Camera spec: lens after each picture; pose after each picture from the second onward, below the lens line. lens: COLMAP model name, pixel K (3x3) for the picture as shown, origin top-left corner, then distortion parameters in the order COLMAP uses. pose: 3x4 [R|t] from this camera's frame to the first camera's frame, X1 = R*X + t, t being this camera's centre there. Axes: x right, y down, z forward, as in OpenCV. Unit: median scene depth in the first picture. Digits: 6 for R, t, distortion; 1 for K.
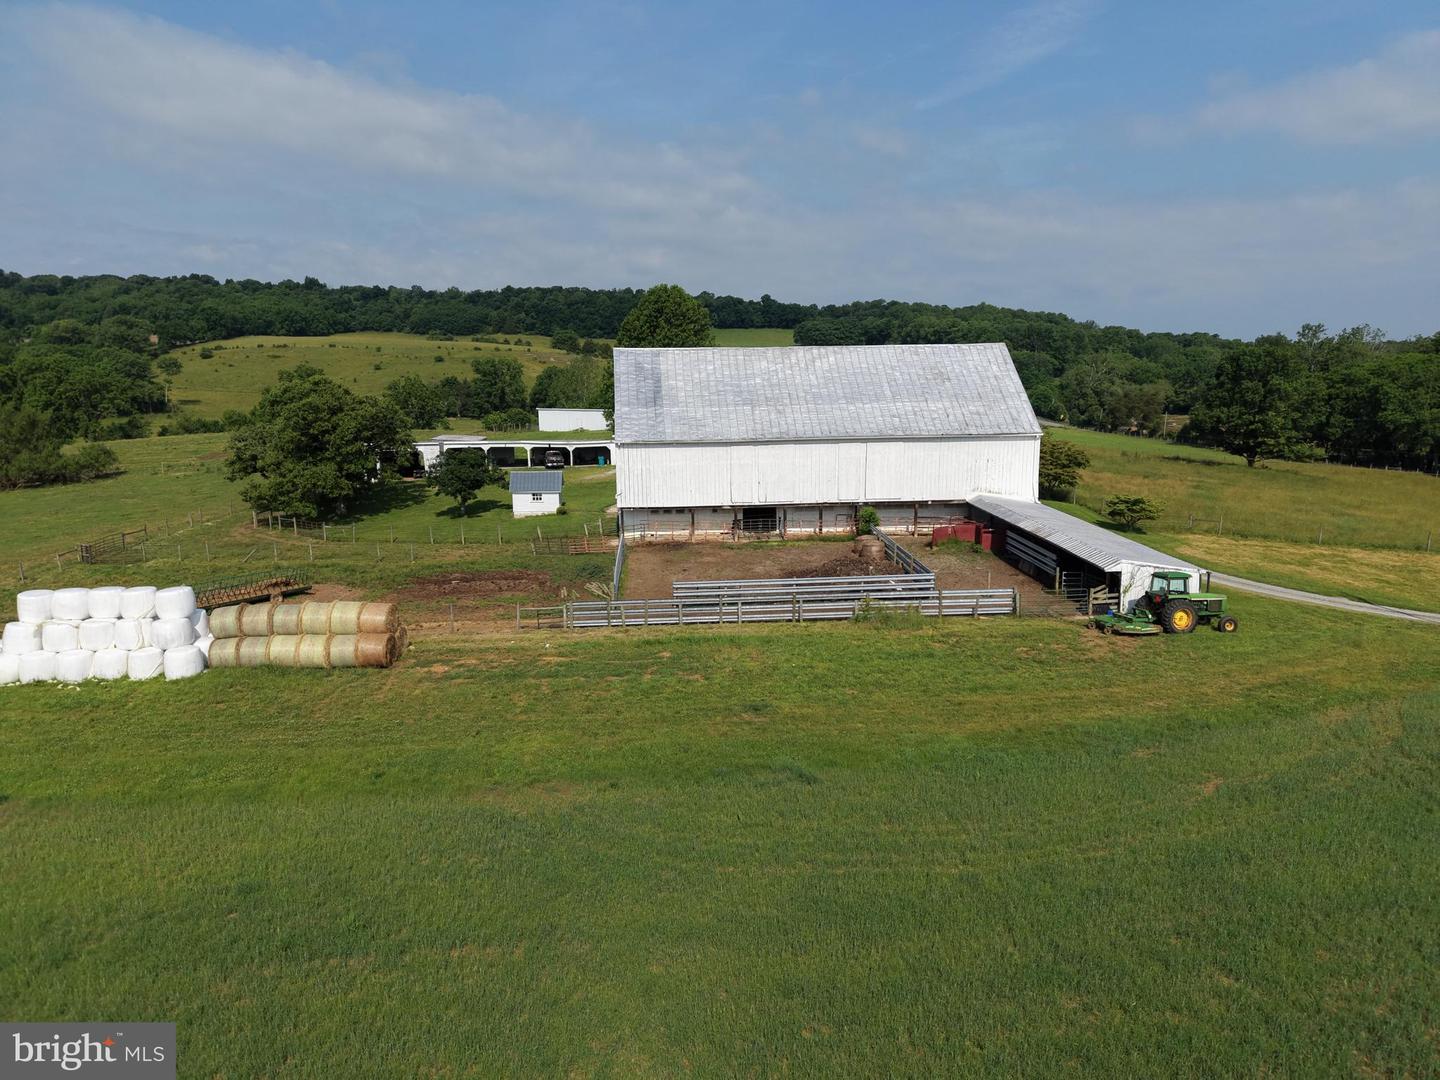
lens RADIAL K [[961.1, 0, 718.6], [0, 961.1, 541.1], [0, 0, 1]] dist [0.024494, -0.020875]
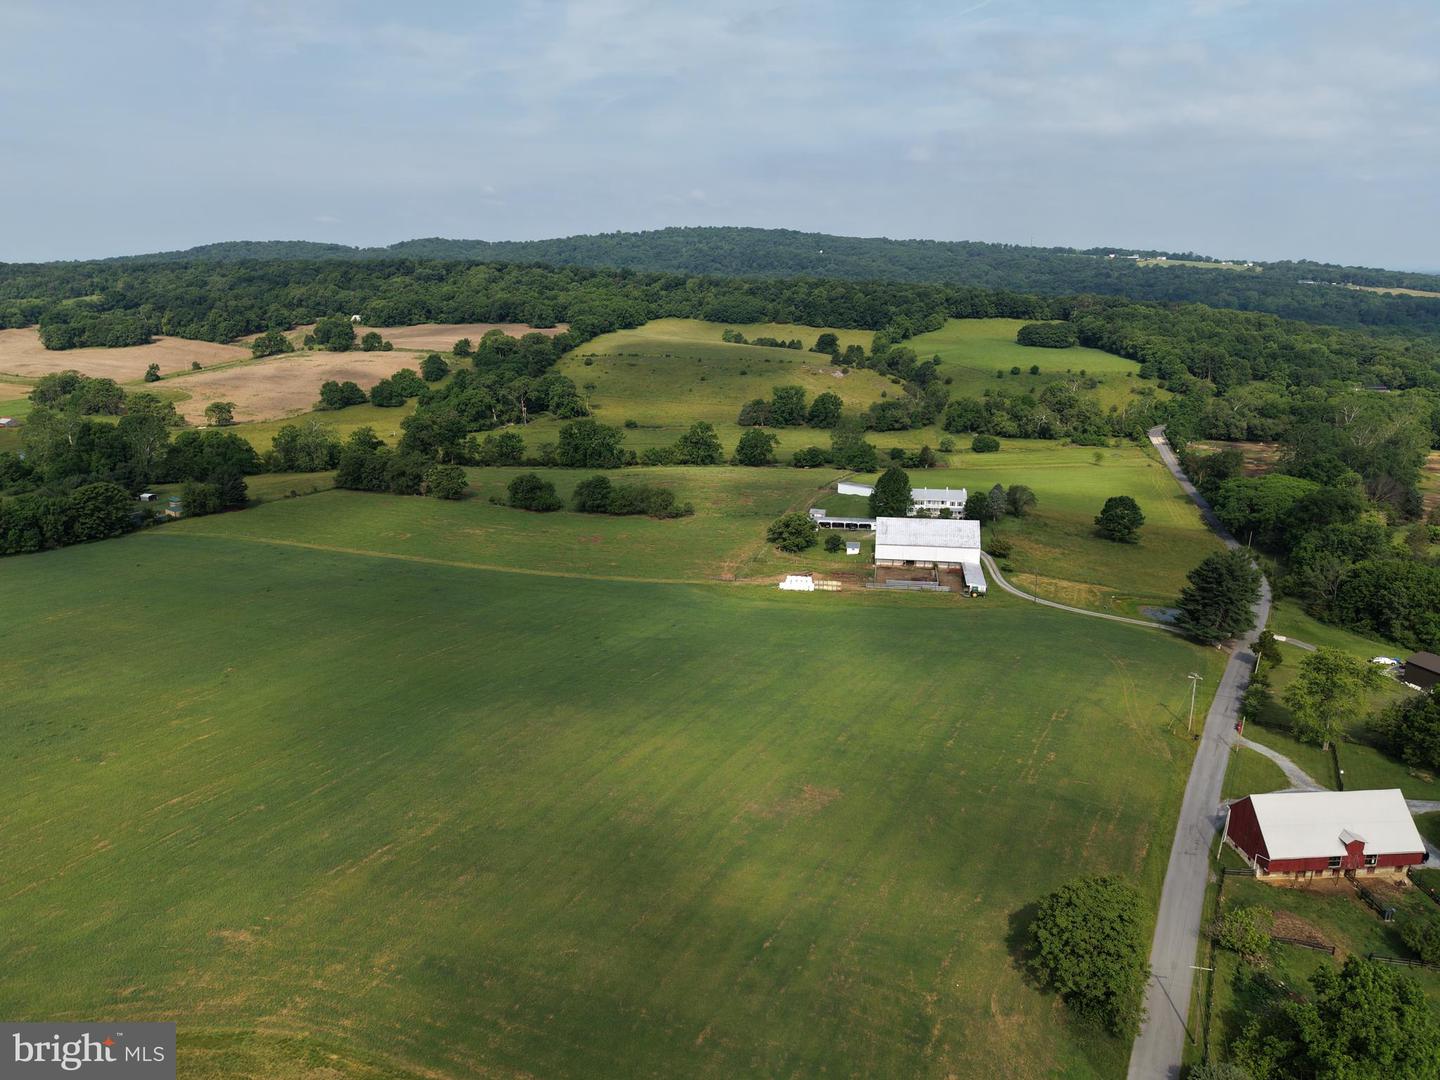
lens RADIAL K [[1042.3, 0, 713.9], [0, 1042.3, 539.7], [0, 0, 1]] dist [0.042525, -0.053027]
pose [[0.971430, 0.070678, -0.226556, 0.108798], [-0.053463, 0.995259, 0.081249, -0.205616], [0.231225, -0.066815, 0.970603, -1.653673]]
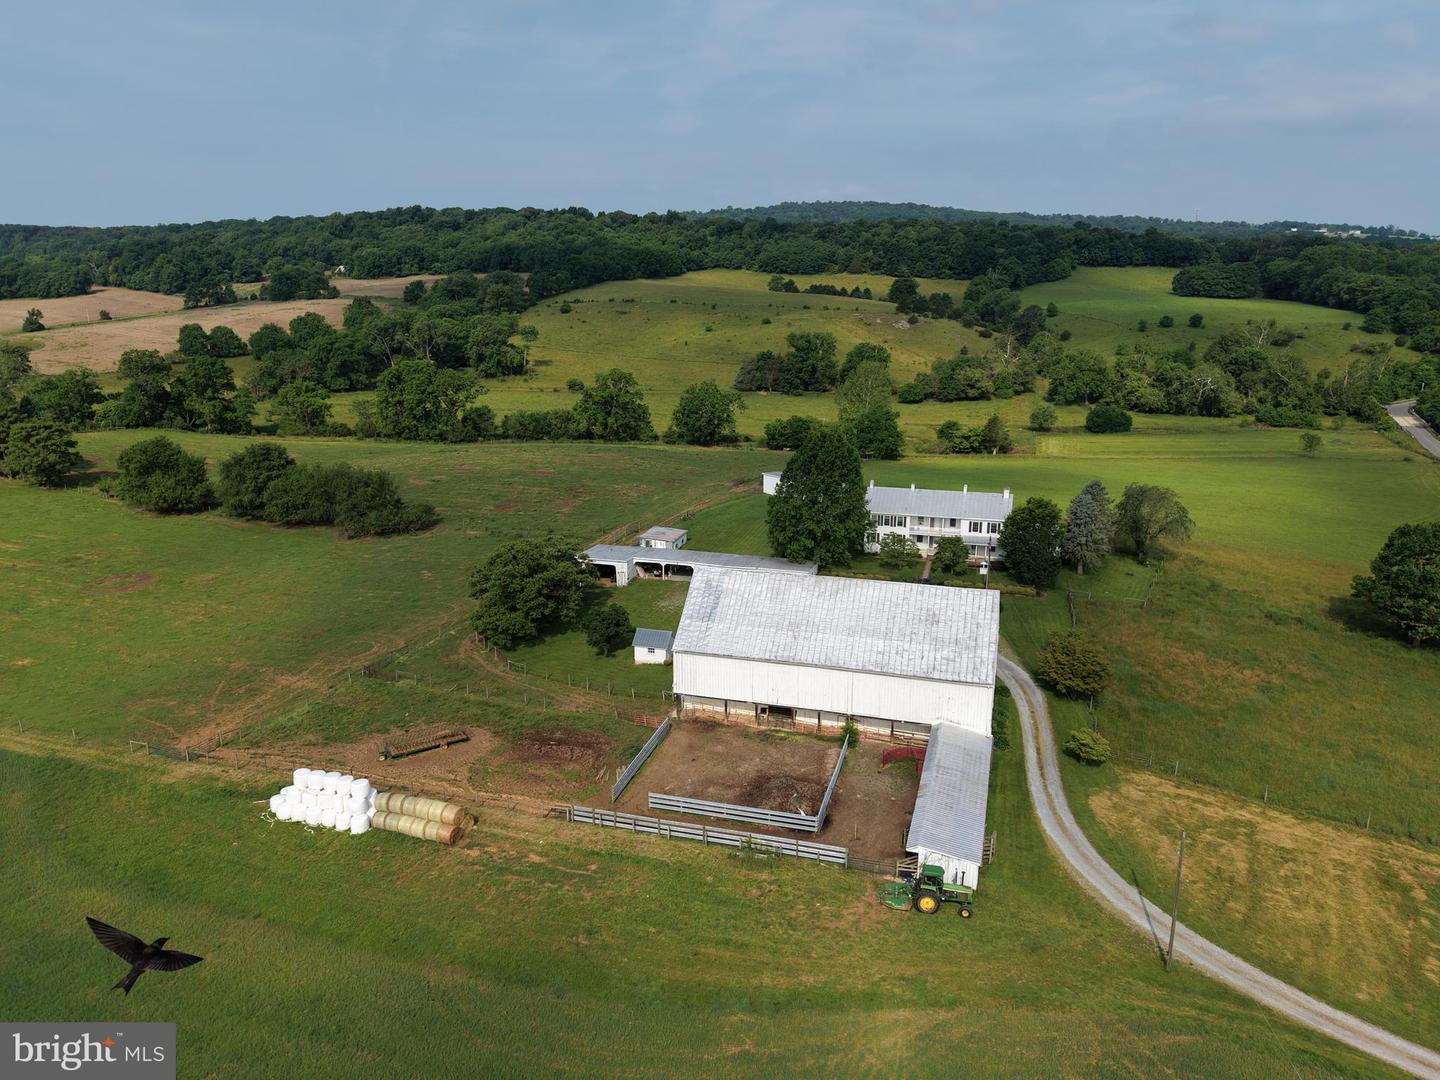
lens RADIAL K [[1042.3, 0, 717.8], [0, 1042.3, 538.0], [0, 0, 1]] dist [0.042525, -0.053027]
pose [[0.932735, 0.101711, -0.345920, 0.207256], [-0.074581, 0.993064, 0.090892, -0.182420], [0.352765, -0.058979, 0.933851, -0.177553]]
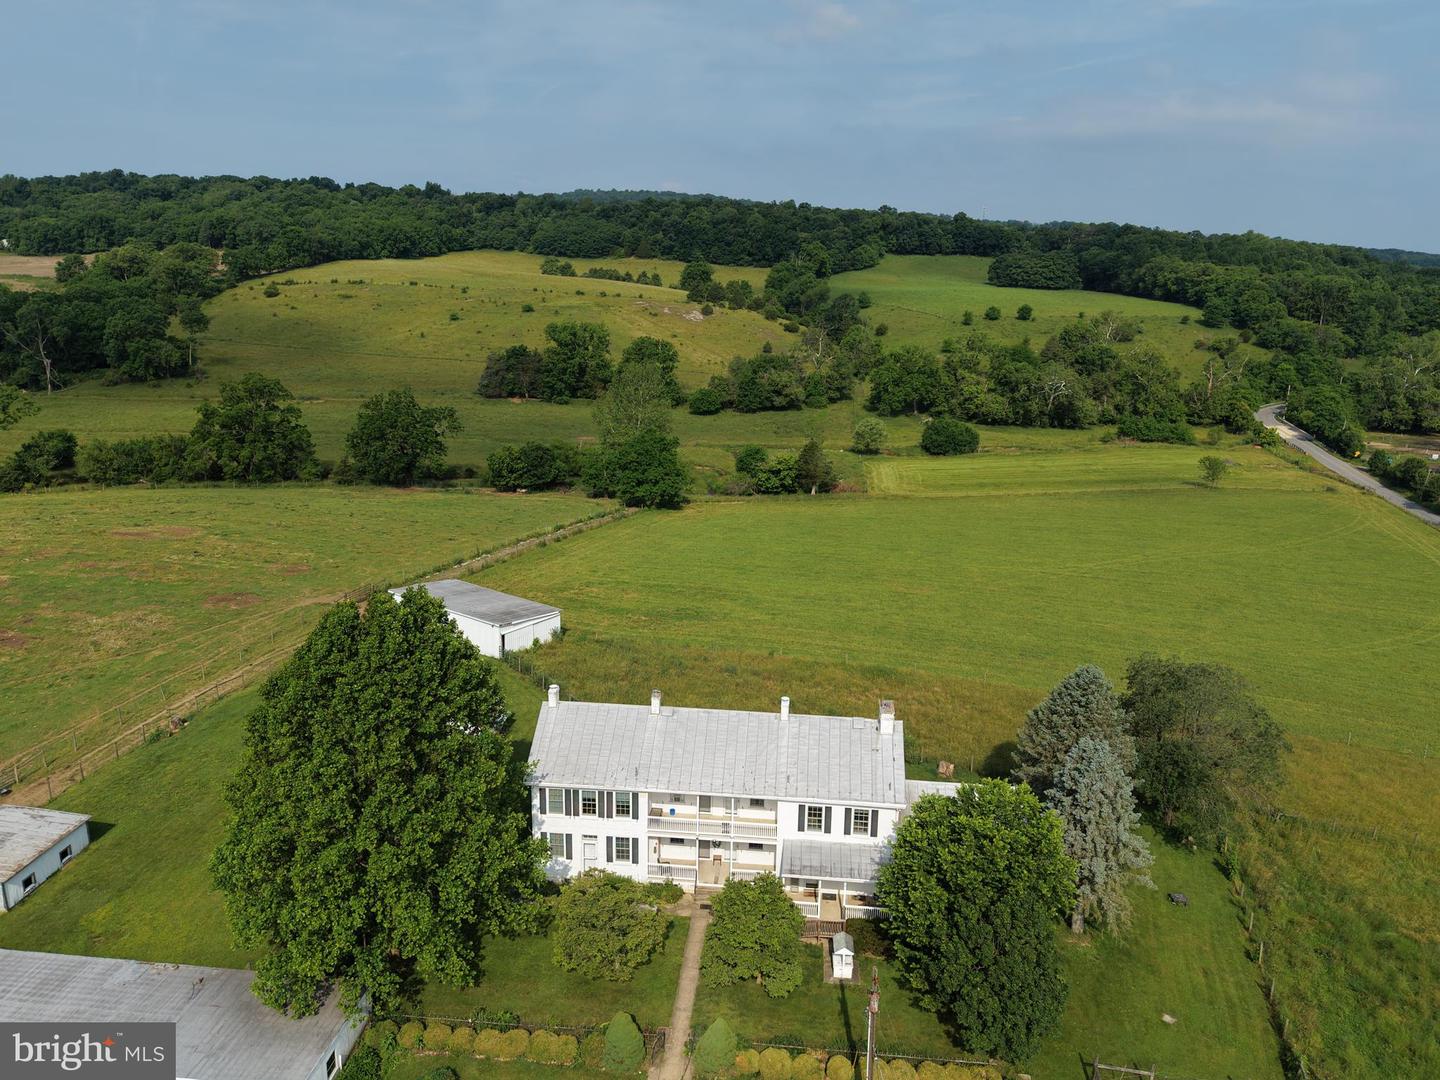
lens RADIAL K [[1042.3, 0, 718.2], [0, 1042.3, 539.6], [0, 0, 1]] dist [0.042525, -0.053027]
pose [[0.982126, 0.072920, -0.173527, 0.115978], [-0.058705, 0.994590, 0.085696, -0.251339], [0.178837, -0.073977, 0.981094, 0.460907]]
